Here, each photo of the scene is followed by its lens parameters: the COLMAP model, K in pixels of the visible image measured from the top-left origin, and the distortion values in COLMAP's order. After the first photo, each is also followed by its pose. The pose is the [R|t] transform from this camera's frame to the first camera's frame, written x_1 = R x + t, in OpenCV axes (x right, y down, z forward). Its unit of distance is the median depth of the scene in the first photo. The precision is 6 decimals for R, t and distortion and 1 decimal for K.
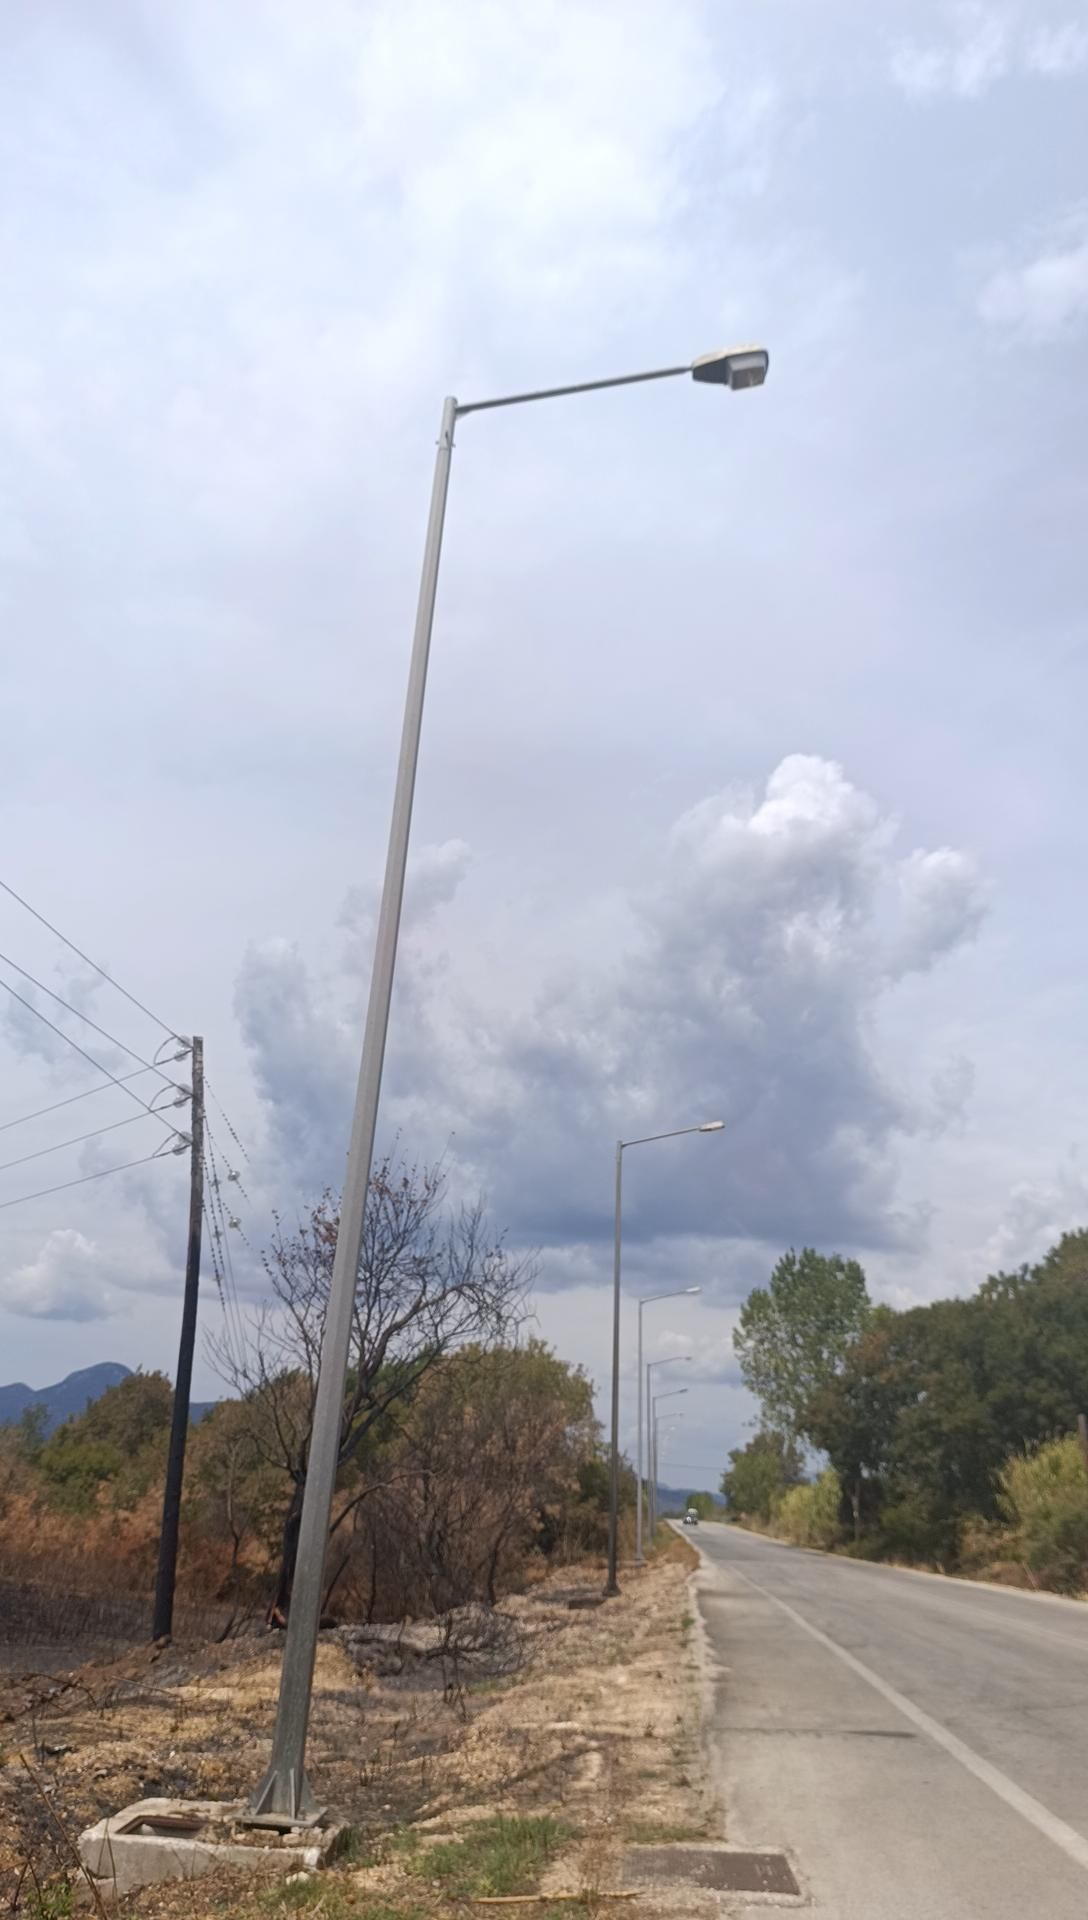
lens RADIAL K [[1375.3, 0, 535.4], [0, 1375.3, 968.2], [0, 0, 1]] dist [-0.012864, 0.005566]
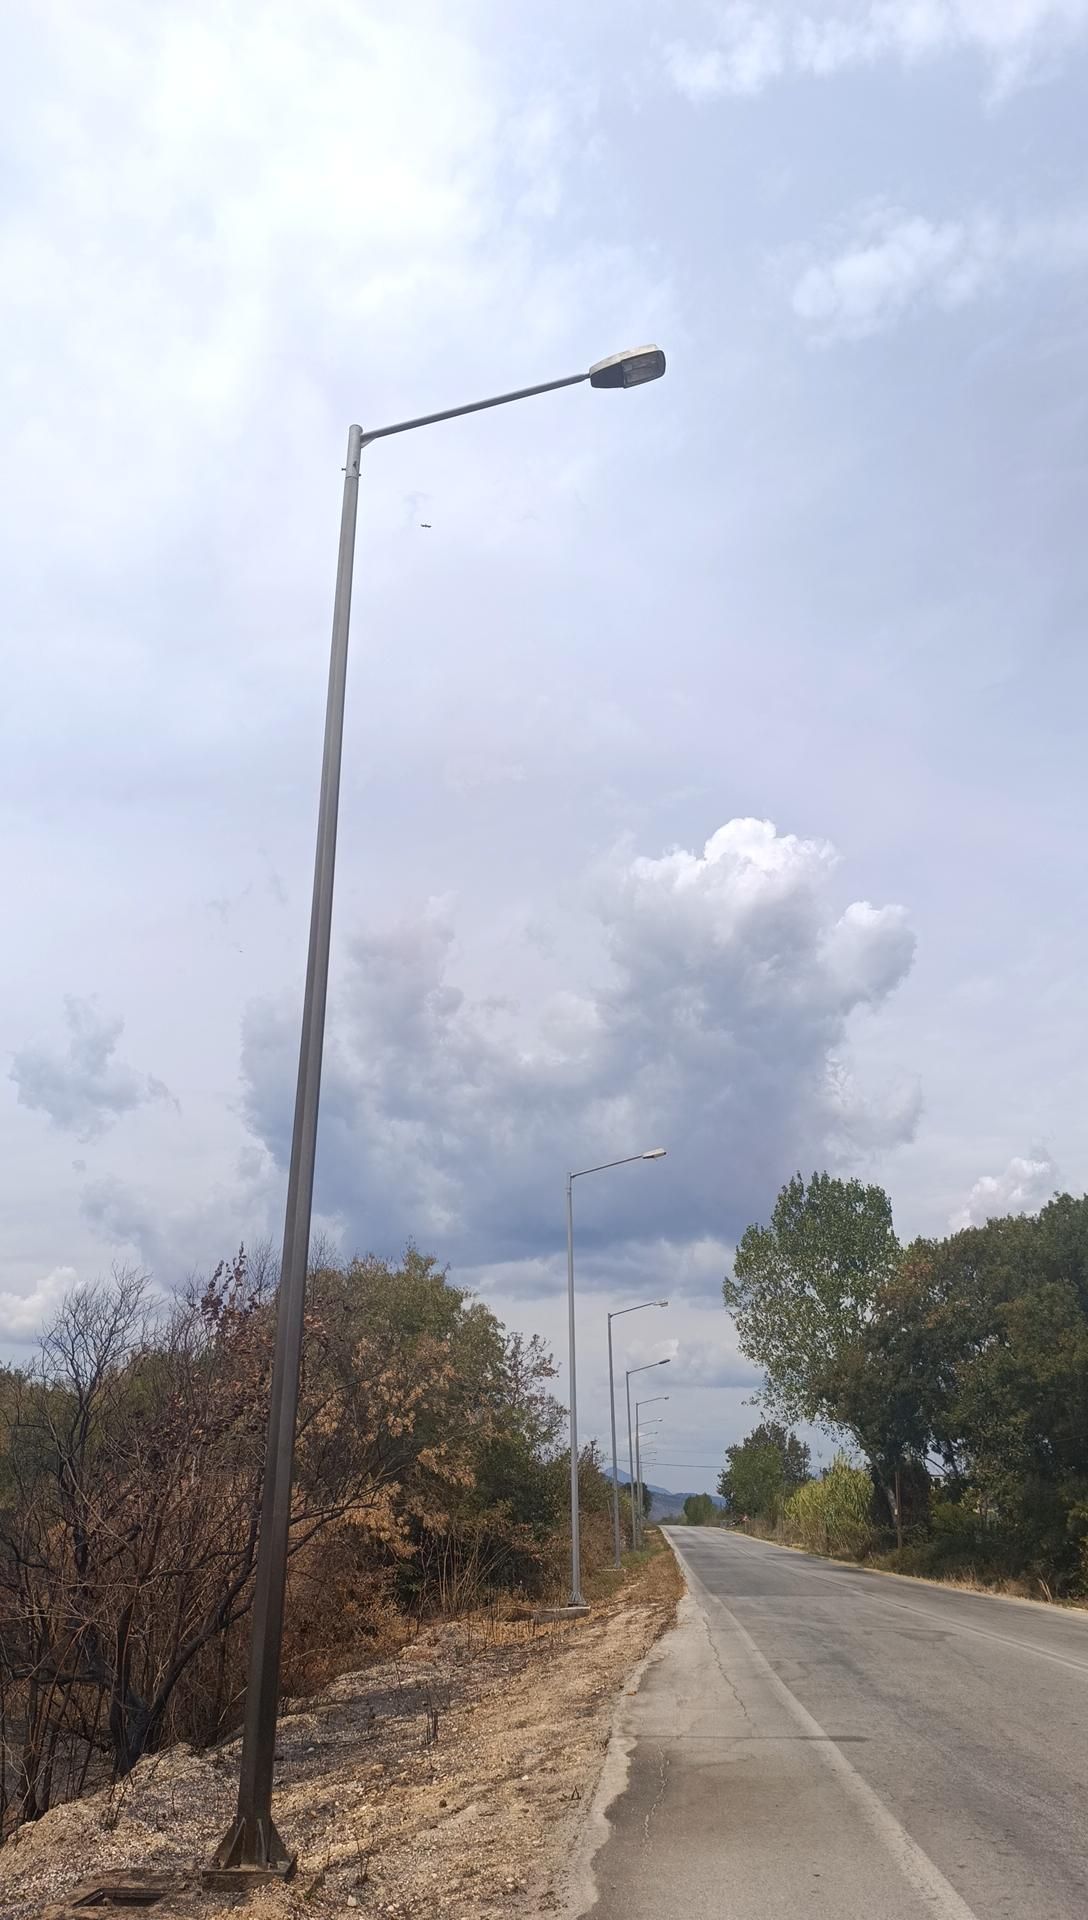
lens RADIAL K [[1375.3, 0, 564.4], [0, 1375.3, 939.9], [0, 0, 1]] dist [-0.012864, 0.005566]
pose [[0.999213, -0.023442, 0.031994, 0.032966], [0.024192, 0.999437, -0.023268, 0.089418], [-0.031430, 0.024024, 0.999217, 0.225582]]
